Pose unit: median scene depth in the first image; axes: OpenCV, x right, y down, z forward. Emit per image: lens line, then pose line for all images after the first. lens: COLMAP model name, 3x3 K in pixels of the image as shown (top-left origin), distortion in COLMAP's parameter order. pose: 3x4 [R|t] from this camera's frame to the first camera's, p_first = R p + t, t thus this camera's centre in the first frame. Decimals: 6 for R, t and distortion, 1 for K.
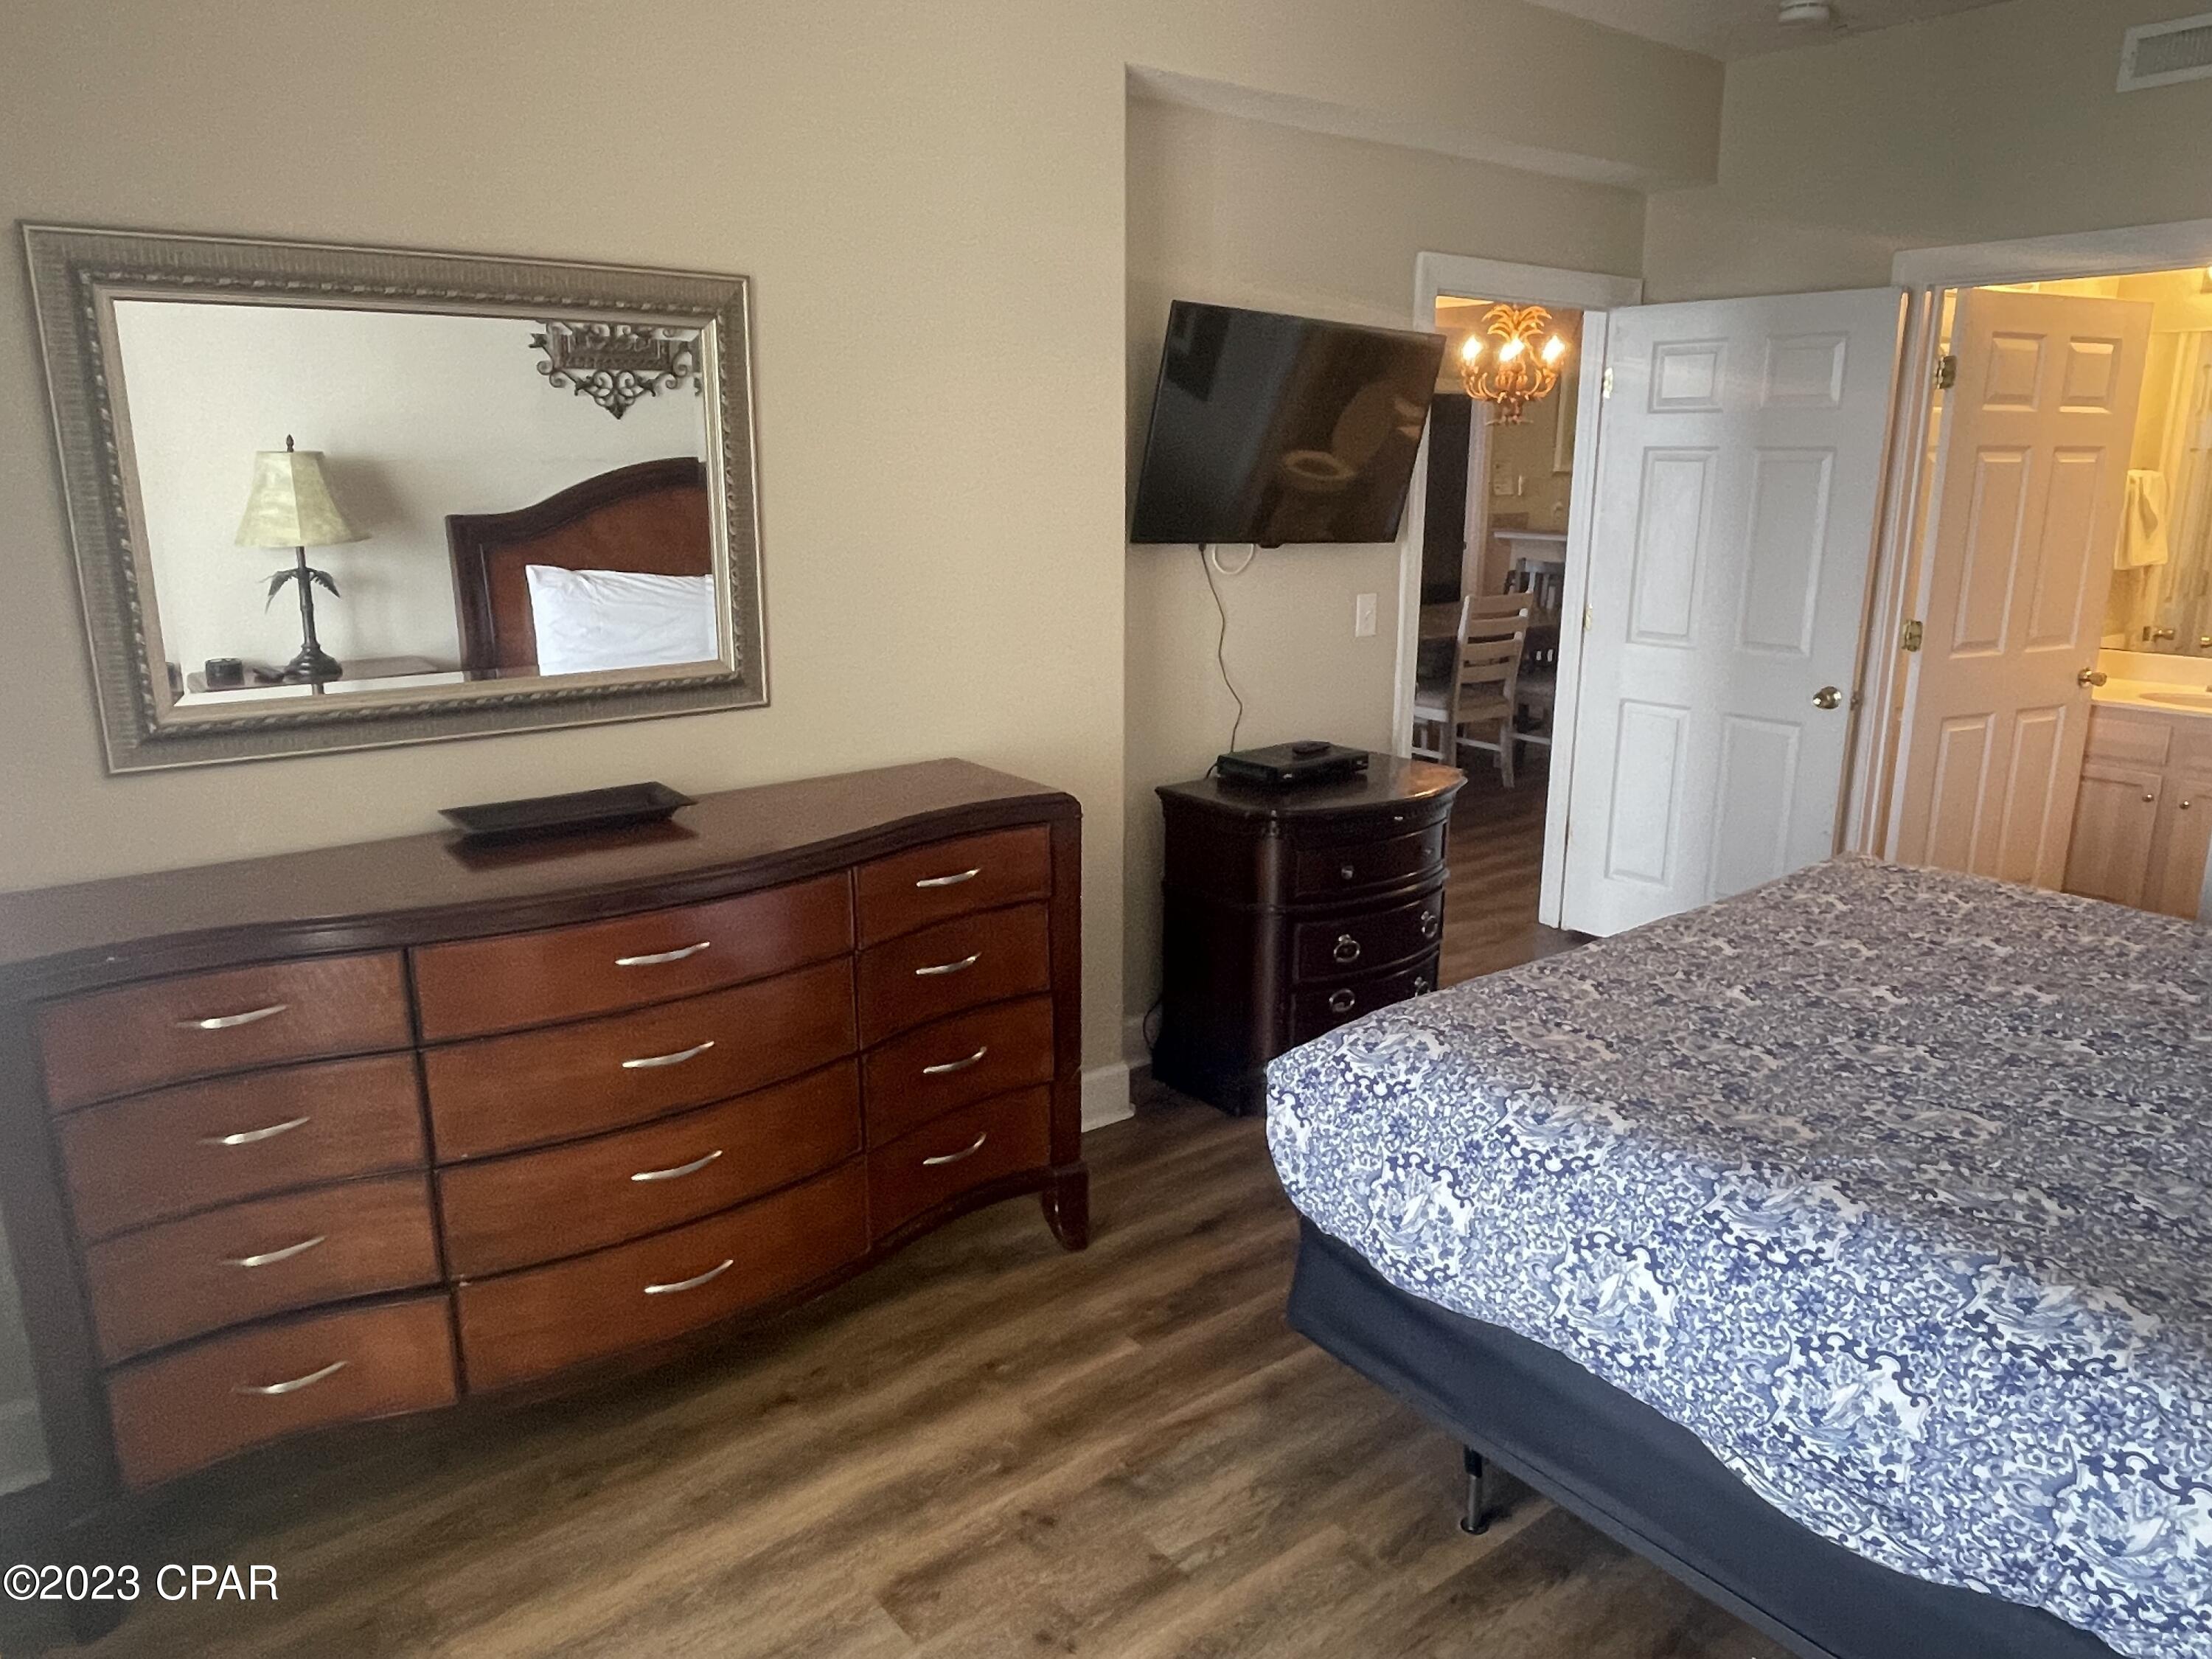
lens RADIAL K [[1491.6, 0, 1090.3], [0, 1491.6, 830.4], [0, 0, 1]] dist [-0.006405, -0.002348]
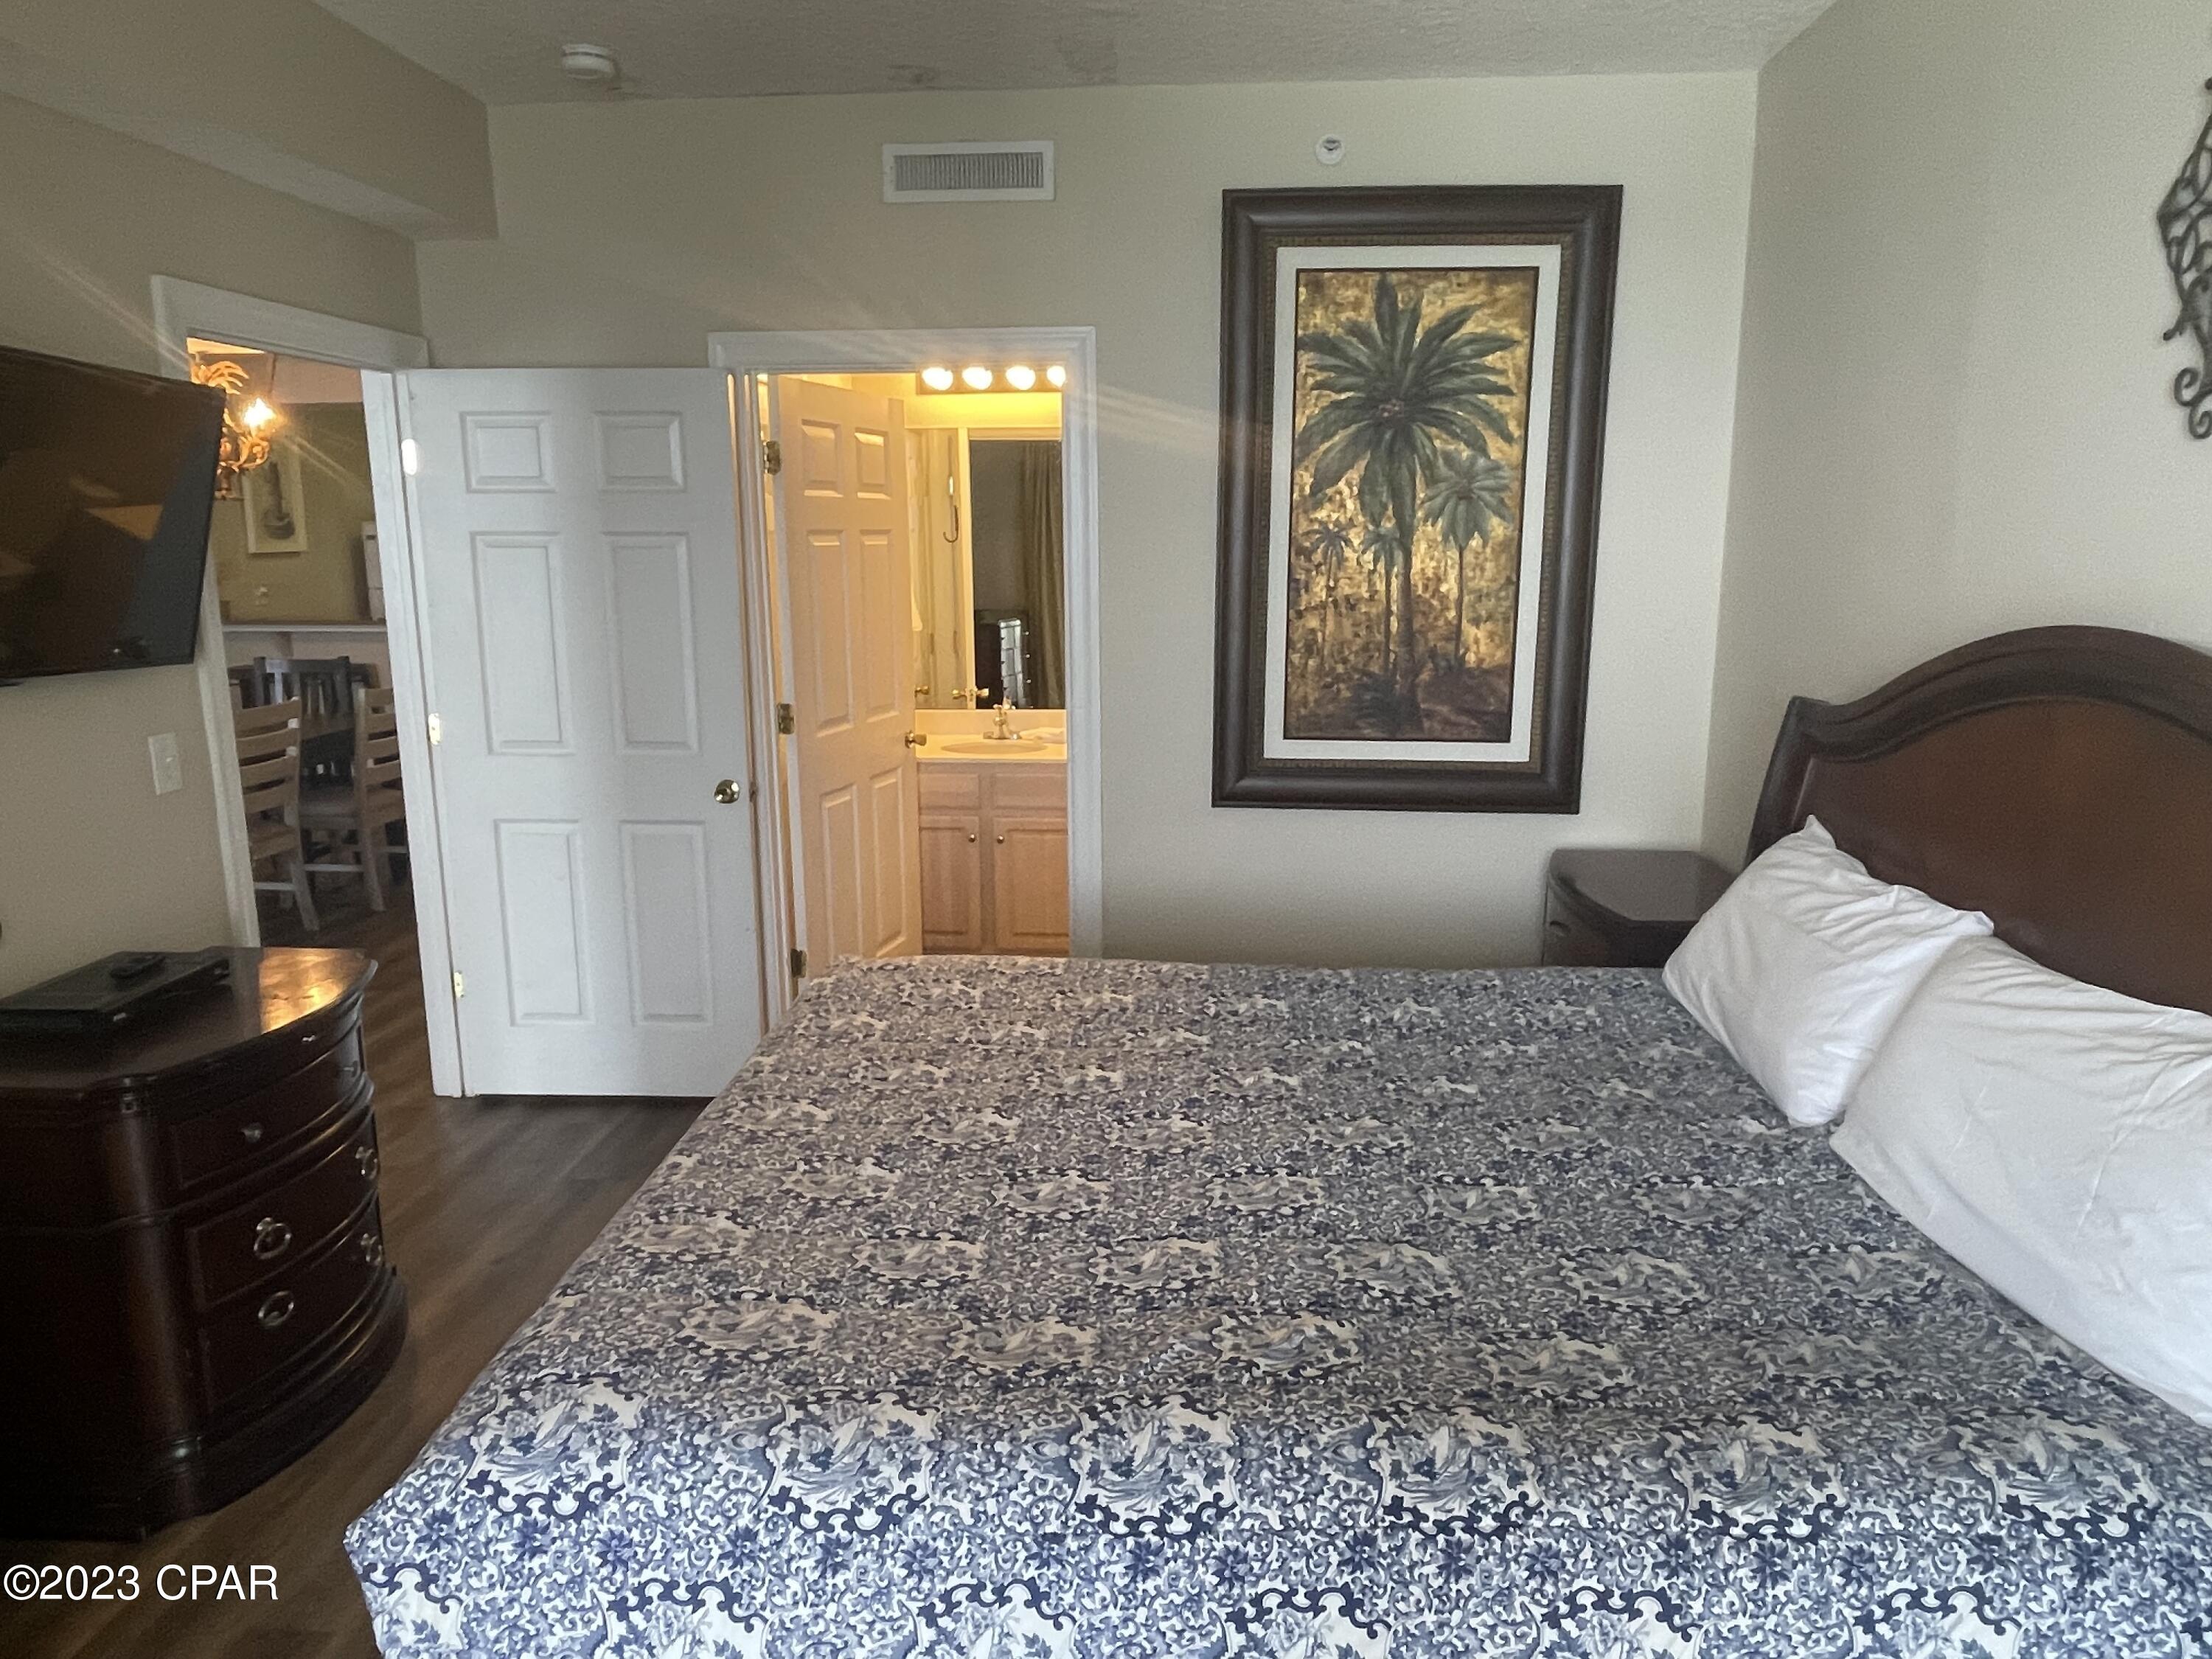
lens RADIAL K [[1491.6, 0, 1116.5], [0, 1491.6, 832.5], [0, 0, 1]] dist [-0.006405, -0.002348]
pose [[0.664642, -0.152201, 0.731496, -0.079196], [0.186050, 0.981908, 0.035258, -0.095079], [-0.723628, 0.112661, 0.680934, 0.323751]]
